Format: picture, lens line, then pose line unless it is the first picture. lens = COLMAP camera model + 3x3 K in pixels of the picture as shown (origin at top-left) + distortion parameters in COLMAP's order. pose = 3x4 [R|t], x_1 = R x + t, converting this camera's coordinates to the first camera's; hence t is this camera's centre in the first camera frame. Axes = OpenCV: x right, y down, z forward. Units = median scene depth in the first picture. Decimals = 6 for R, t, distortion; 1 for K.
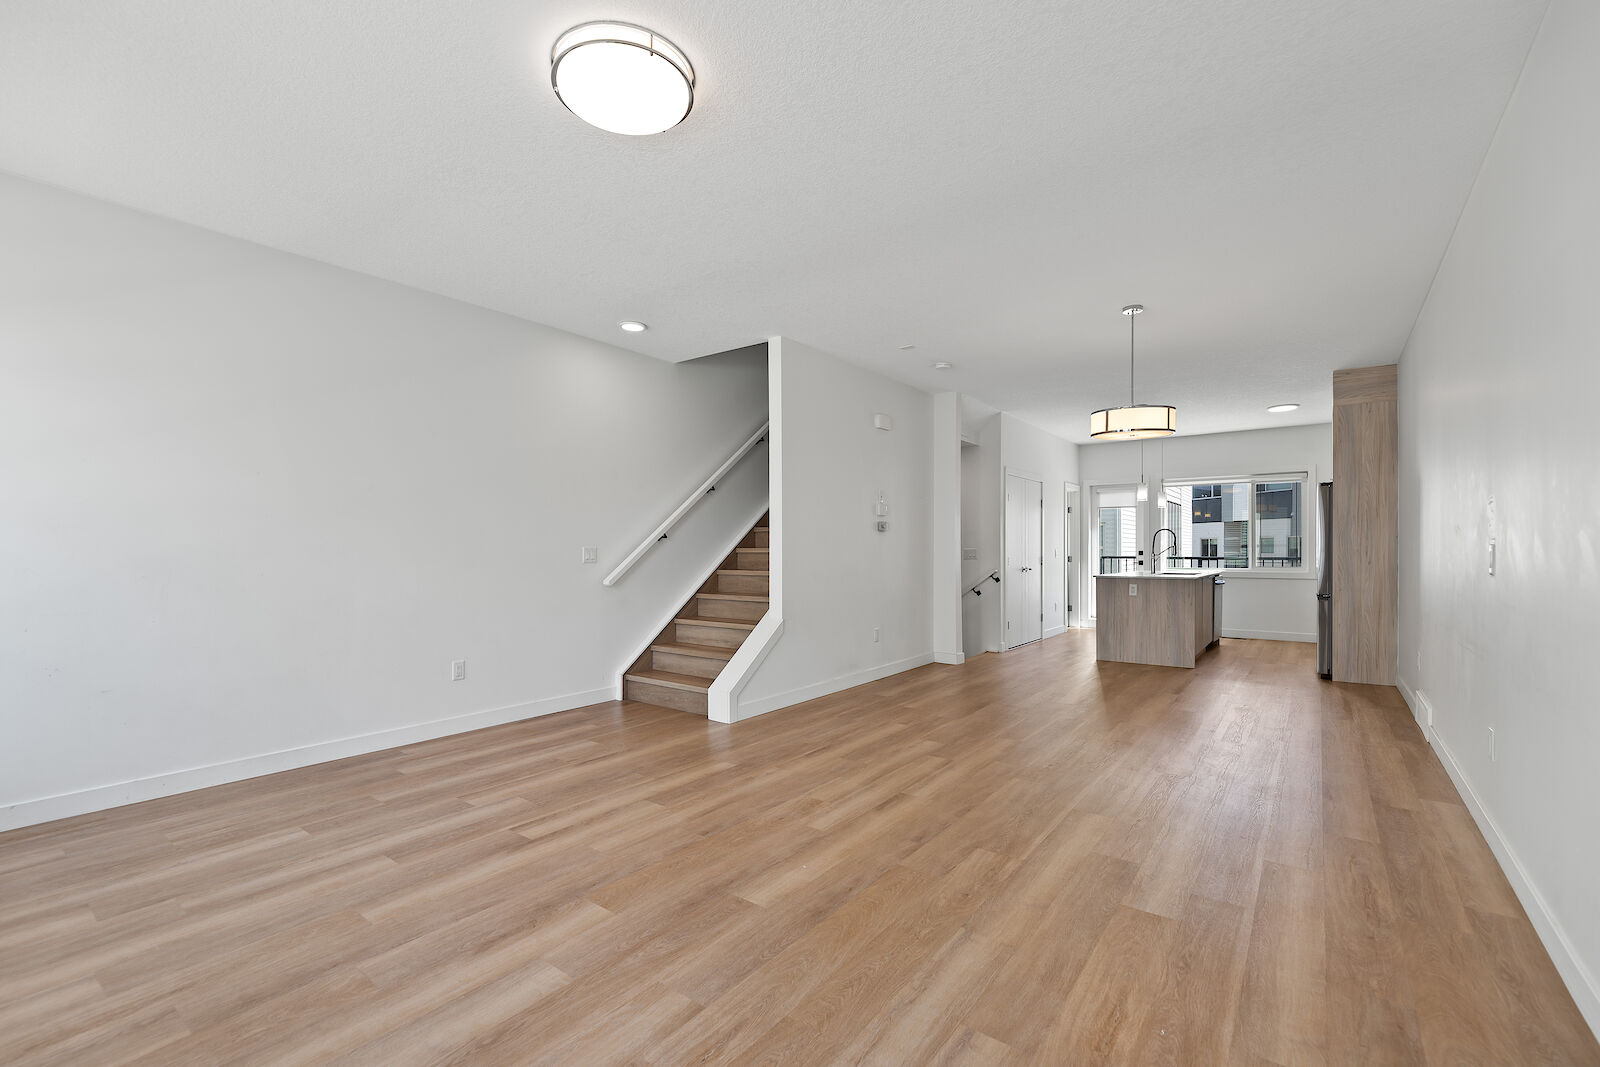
lens RADIAL K [[690.1, 0, 795.1], [0, 690.1, 542.4], [0, 0, 1]] dist [-0.001081, -0.000216]
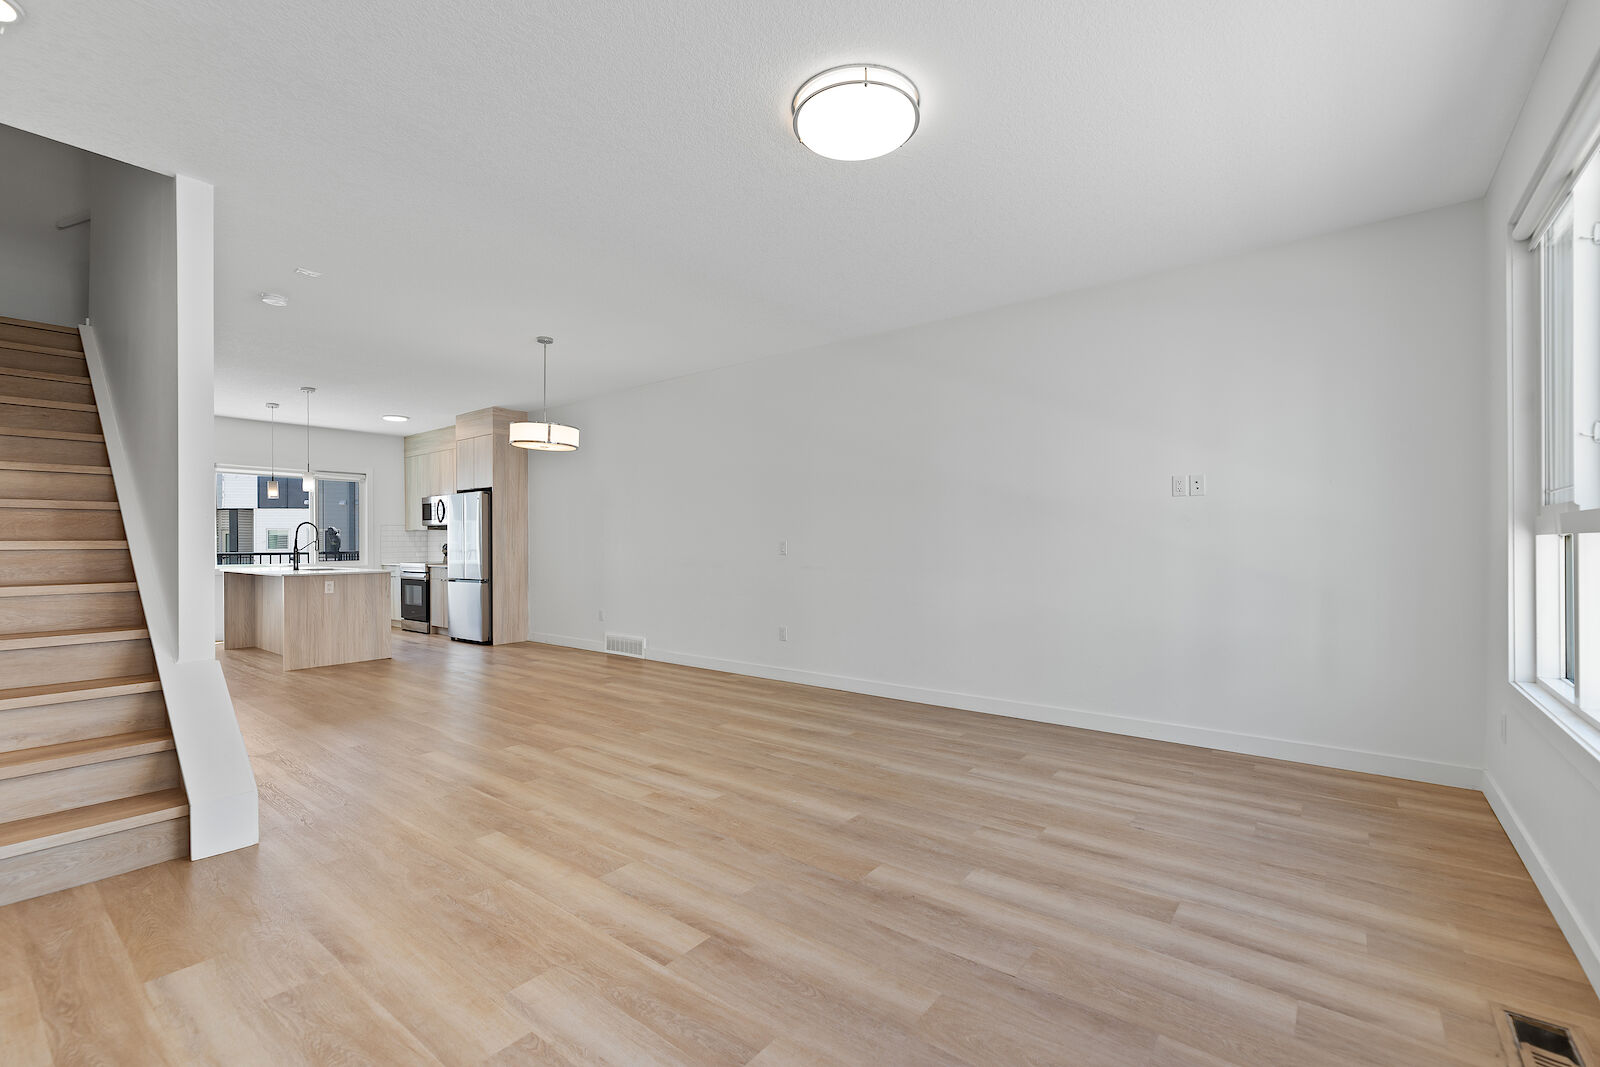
lens RADIAL K [[690.1, 0, 795.1], [0, 690.1, 542.4], [0, 0, 1]] dist [-0.001081, -0.000216]
pose [[0.019473, 0.001320, 0.999810, -0.971311], [-0.008009, 0.999967, -0.001165, 0.008806], [-0.999778, -0.007985, 0.019483, 0.781907]]
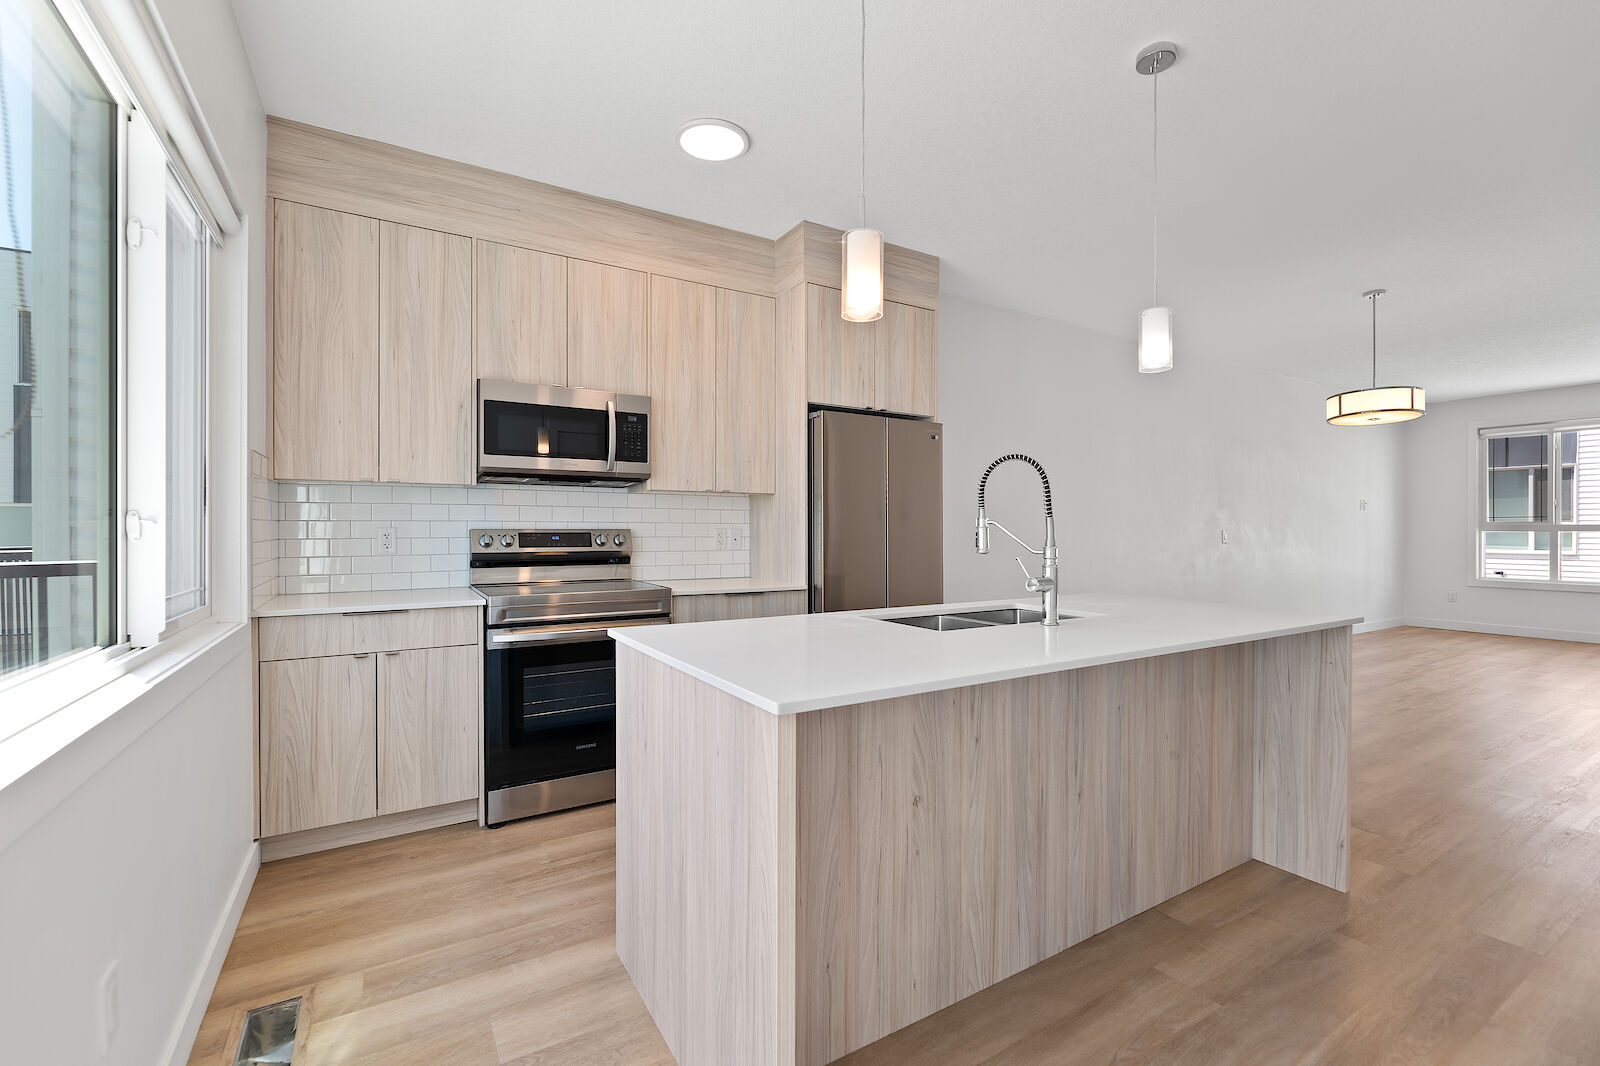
lens RADIAL K [[692.5, 0, 801.2], [0, 692.5, 528.5], [0, 0, 1]] dist [-0.001396, -0.000450]
pose [[-0.930194, -0.001313, 0.367066, 1.258596], [-0.006269, 0.999905, -0.012311, 0.031500], [-0.367014, -0.013752, -0.930114, 3.155328]]
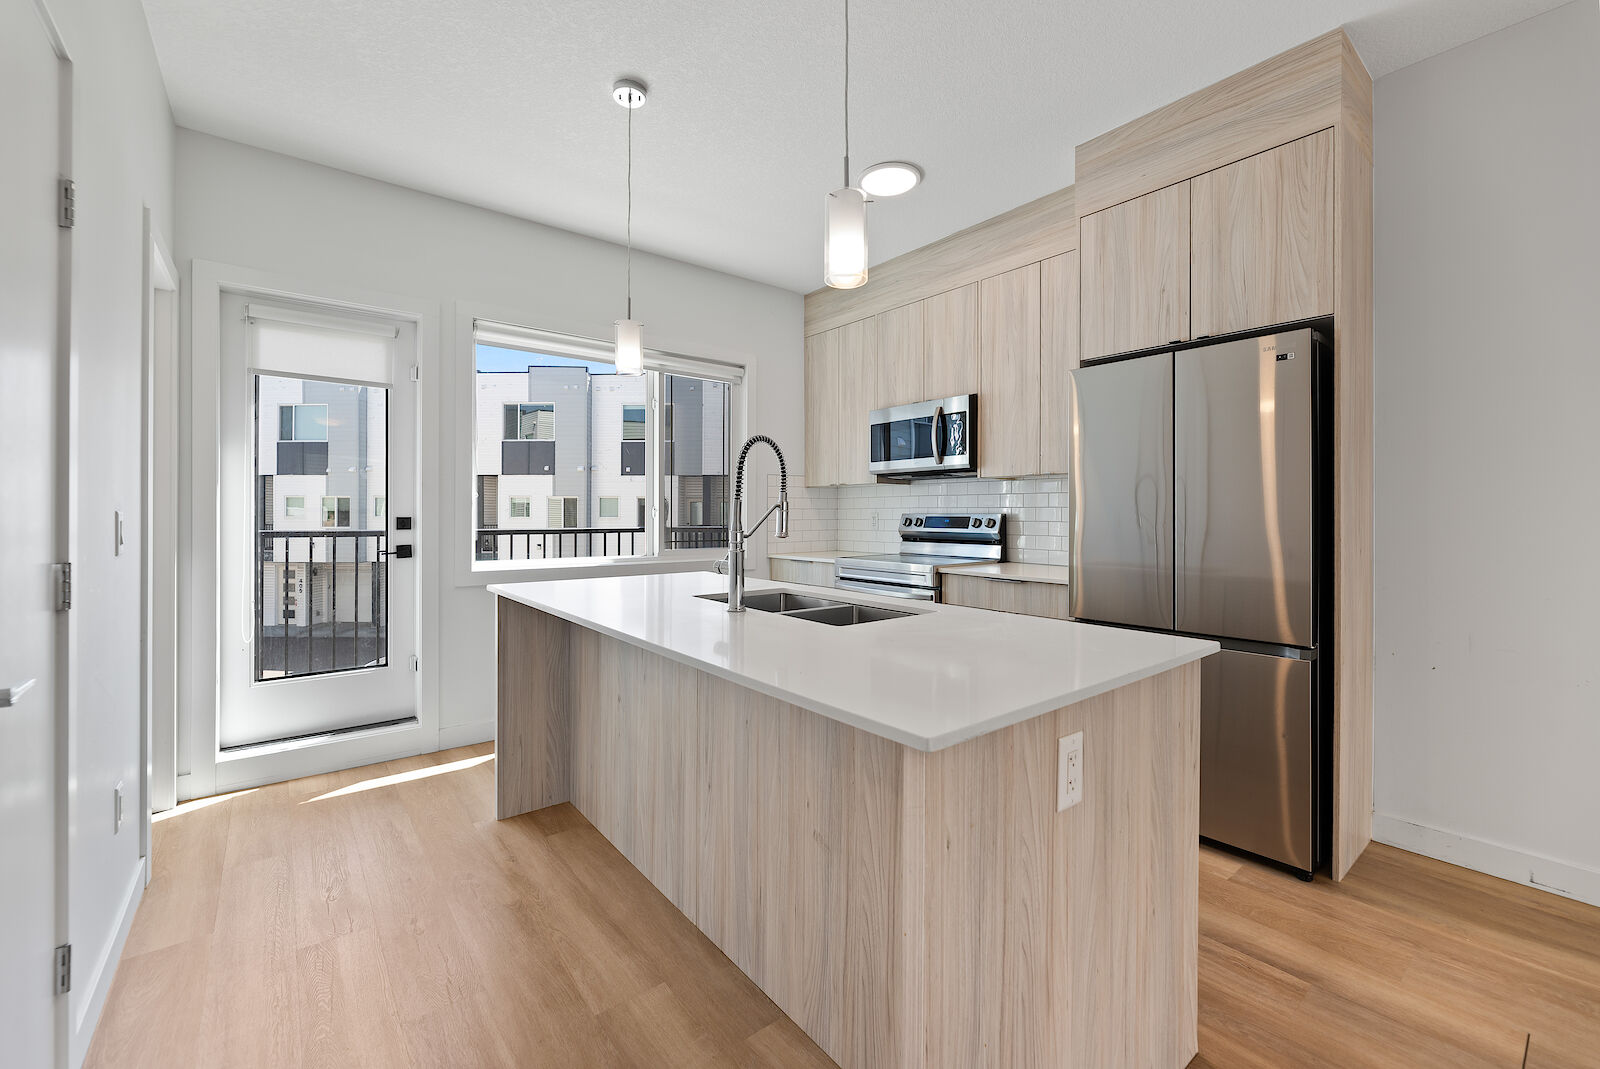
lens RADIAL K [[645.7, 0, 795.2], [0, 645.7, 515.8], [0, 0, 1]] dist [-0.002731, -0.000045]
pose [[0.240641, -0.002437, 0.970611, 0.740410], [-0.014818, 0.999871, 0.006184, 0.022148], [-0.970501, -0.015871, 0.240574, 2.299778]]
